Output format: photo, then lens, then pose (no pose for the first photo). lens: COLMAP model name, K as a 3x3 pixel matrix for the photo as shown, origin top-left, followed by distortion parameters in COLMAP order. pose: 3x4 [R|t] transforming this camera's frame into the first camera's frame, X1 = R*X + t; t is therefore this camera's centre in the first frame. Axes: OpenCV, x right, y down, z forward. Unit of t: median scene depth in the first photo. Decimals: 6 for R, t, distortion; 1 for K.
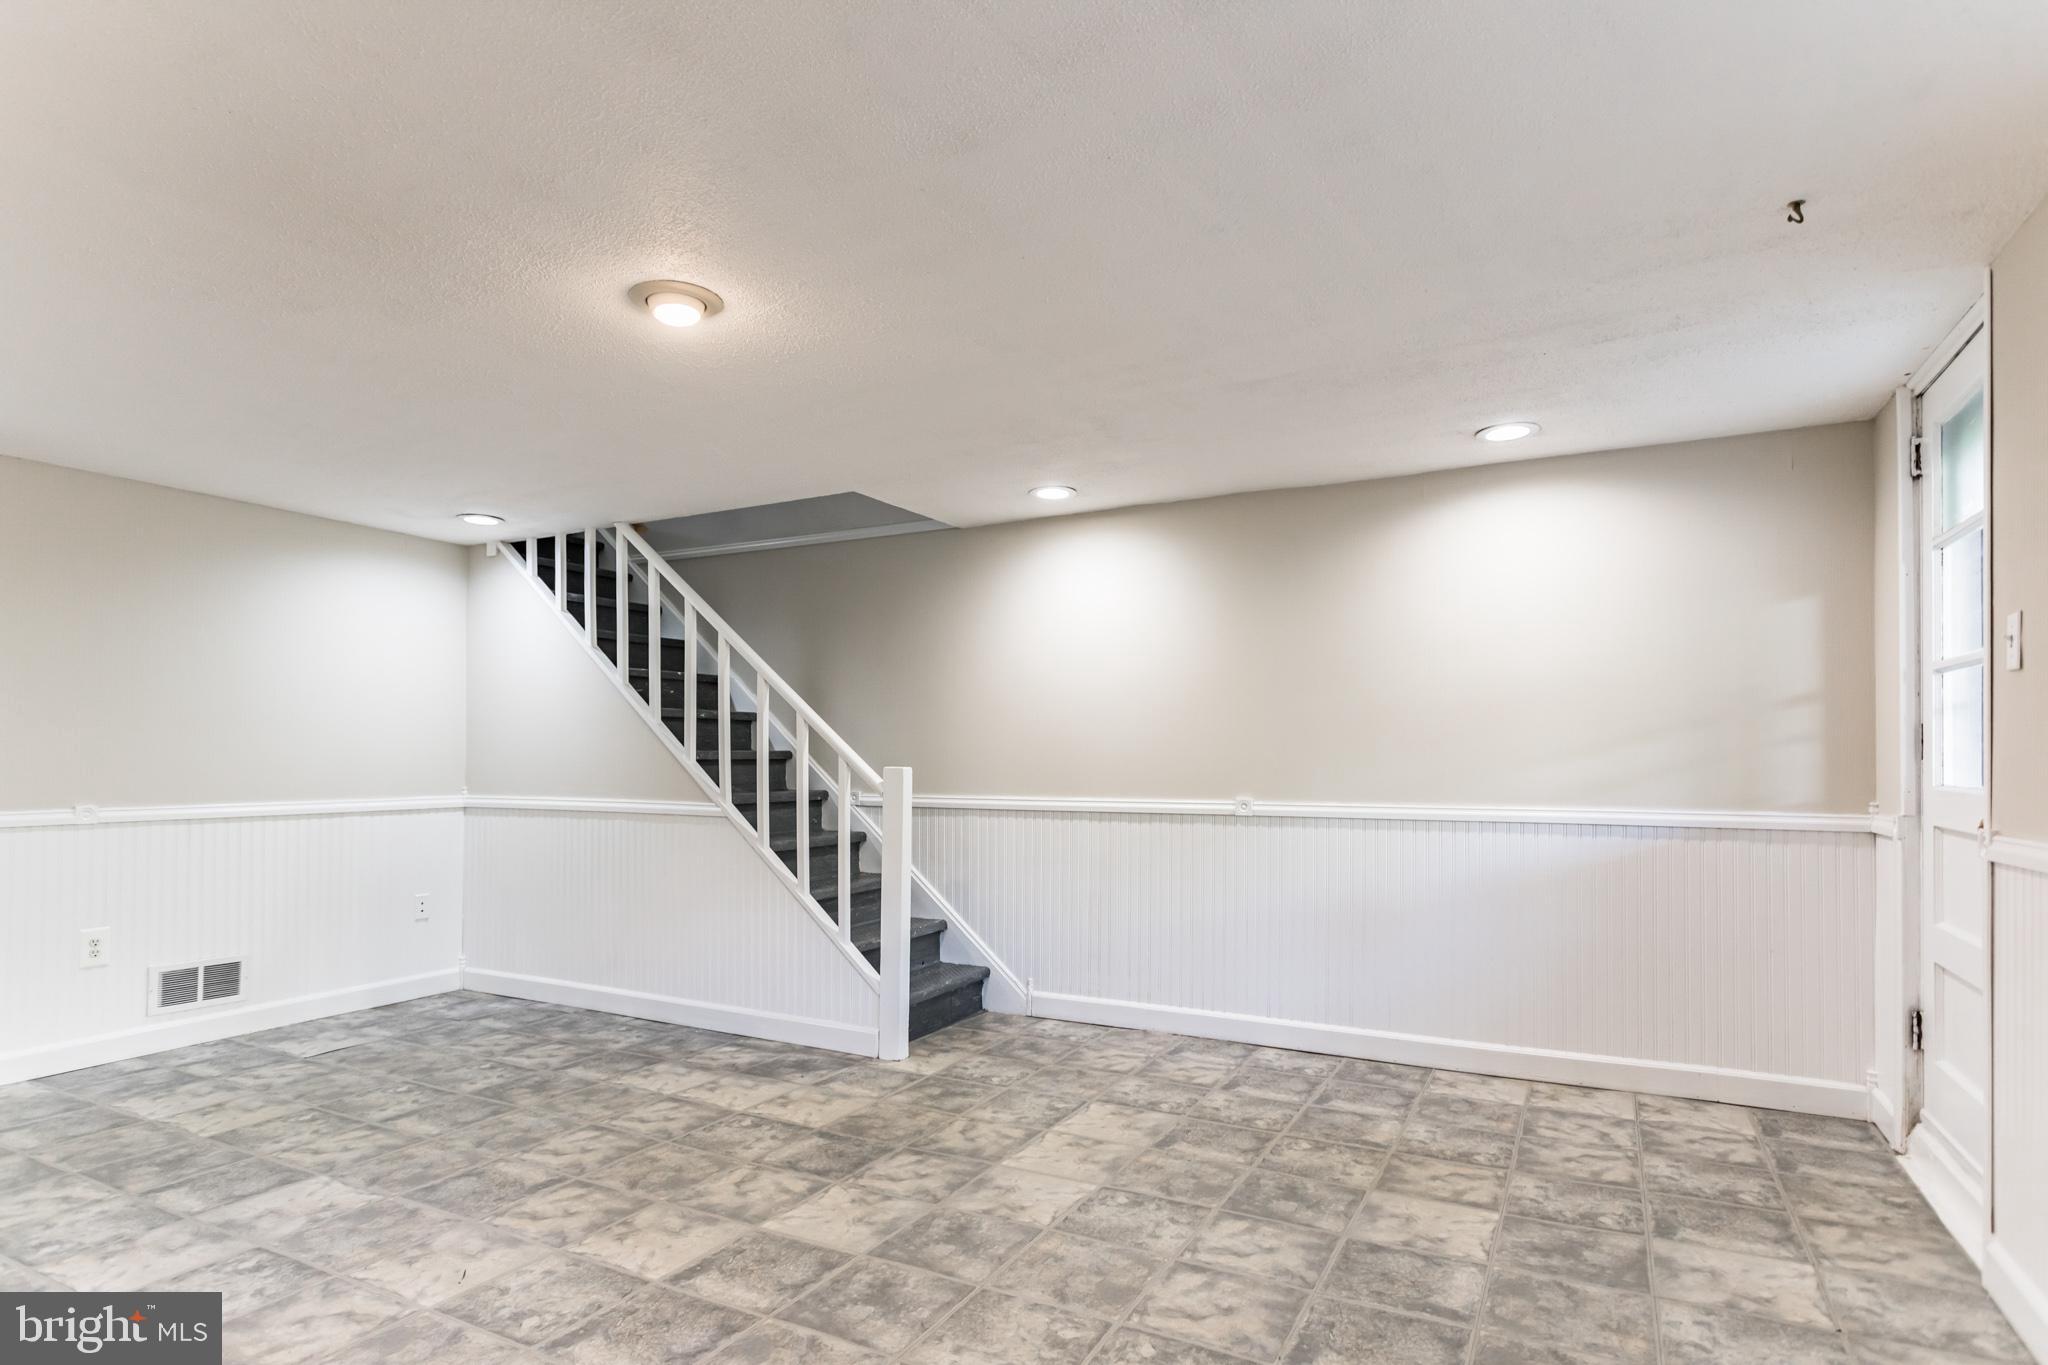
lens RADIAL K [[1115.6, 0, 1084.9], [0, 1115.6, 736.6], [0, 0, 1]] dist [-0.005374, 0.001458]
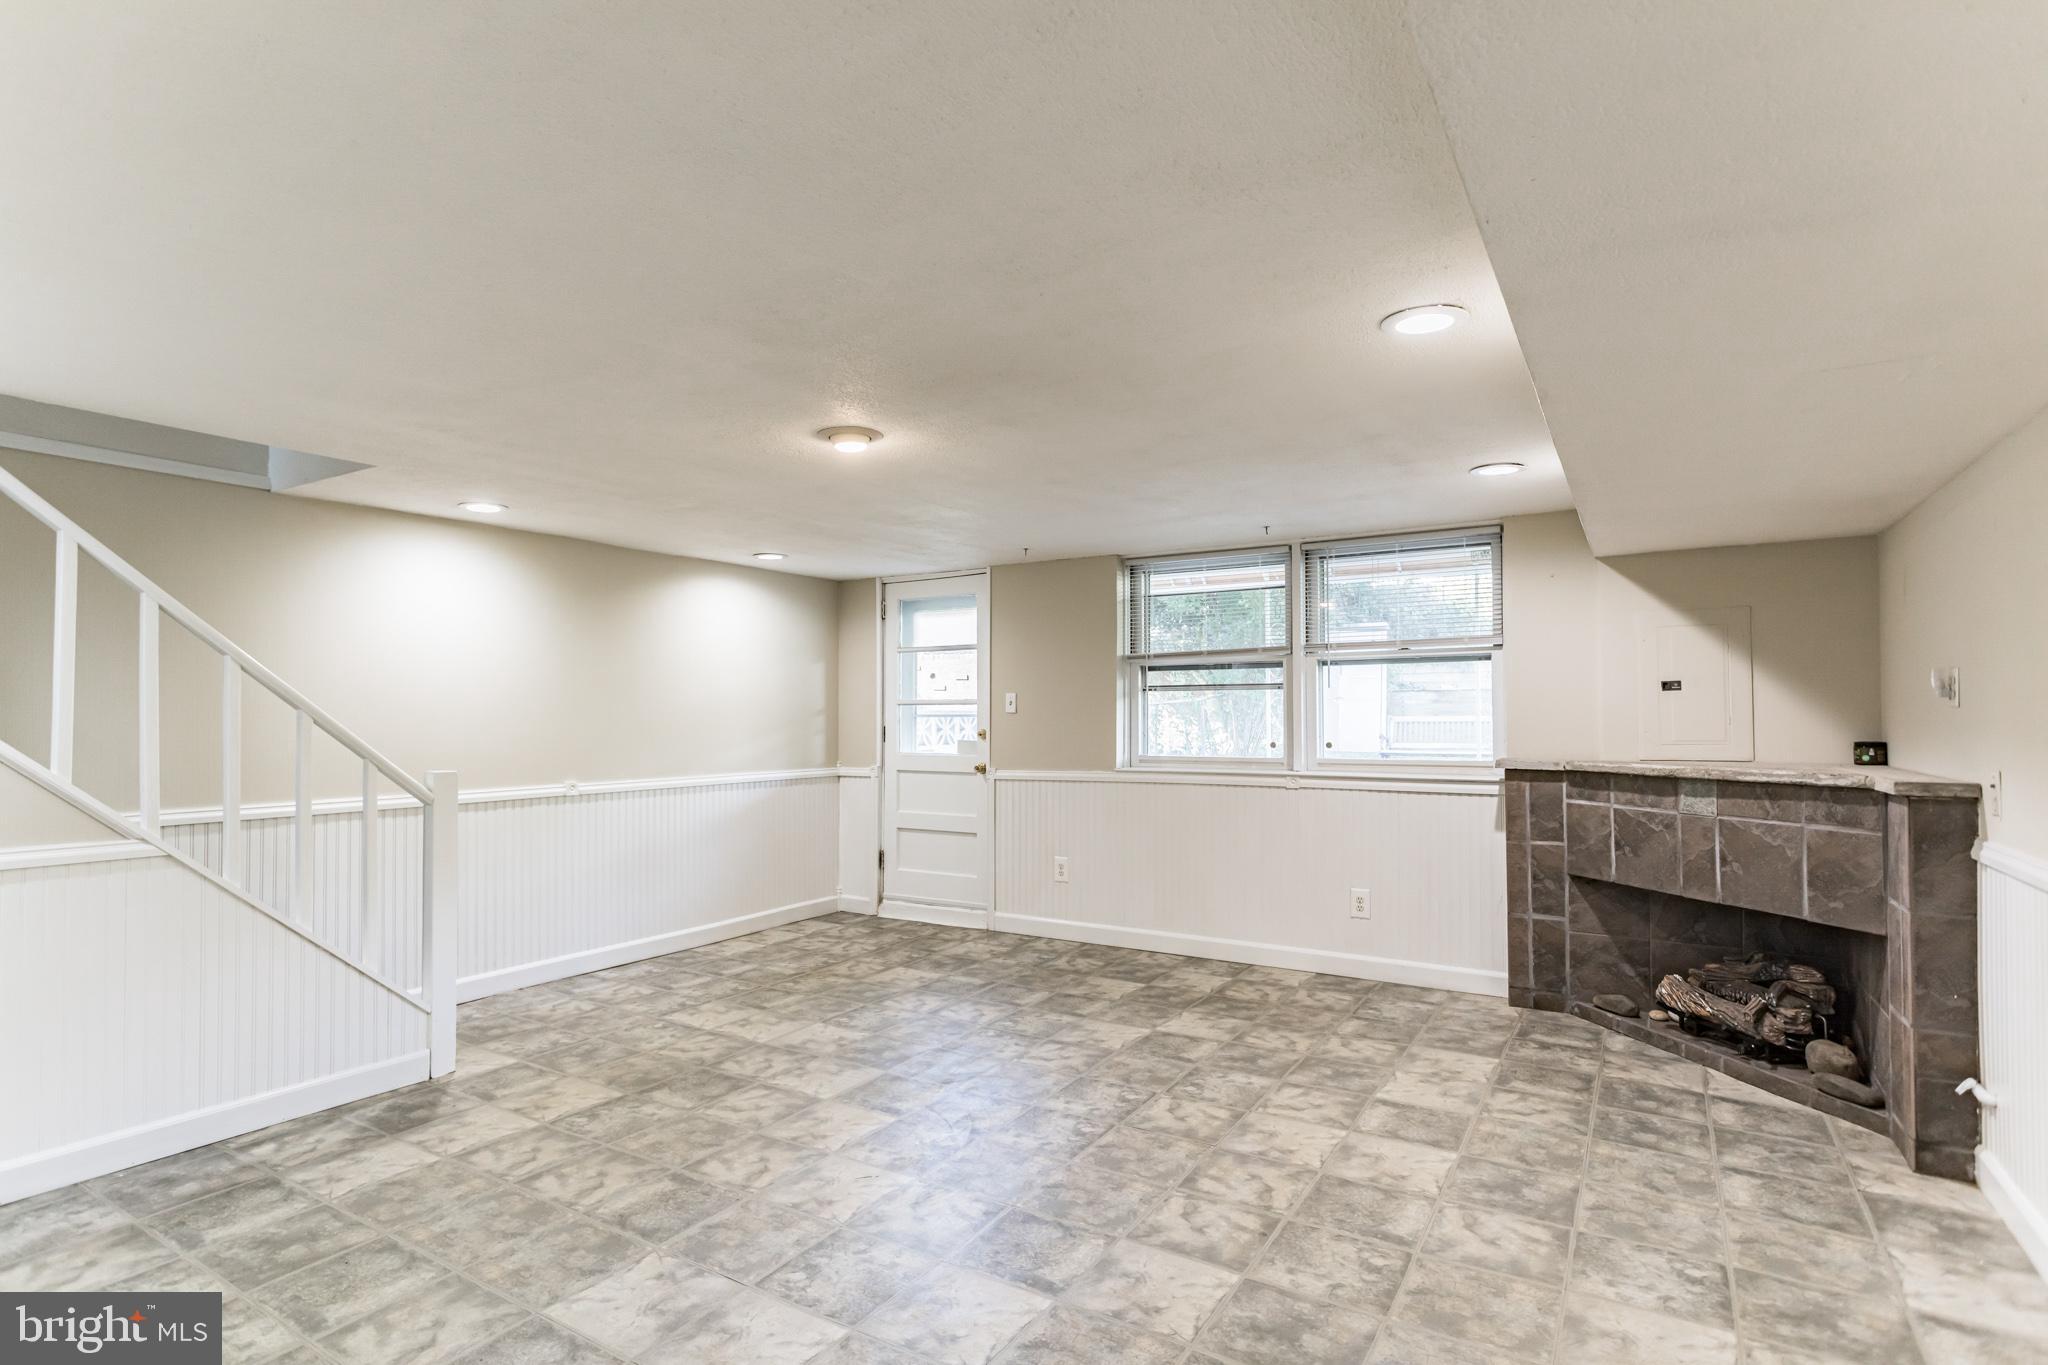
lens RADIAL K [[1015.4, 0, 1028.7], [0, 1015.4, 697.0], [0, 0, 1]] dist [0.002788, 0.000758]
pose [[0.053285, 0.019680, 0.998385, -1.185540], [-0.019857, 0.999629, -0.018645, -0.035077], [-0.998382, -0.018831, 0.053656, 0.520739]]
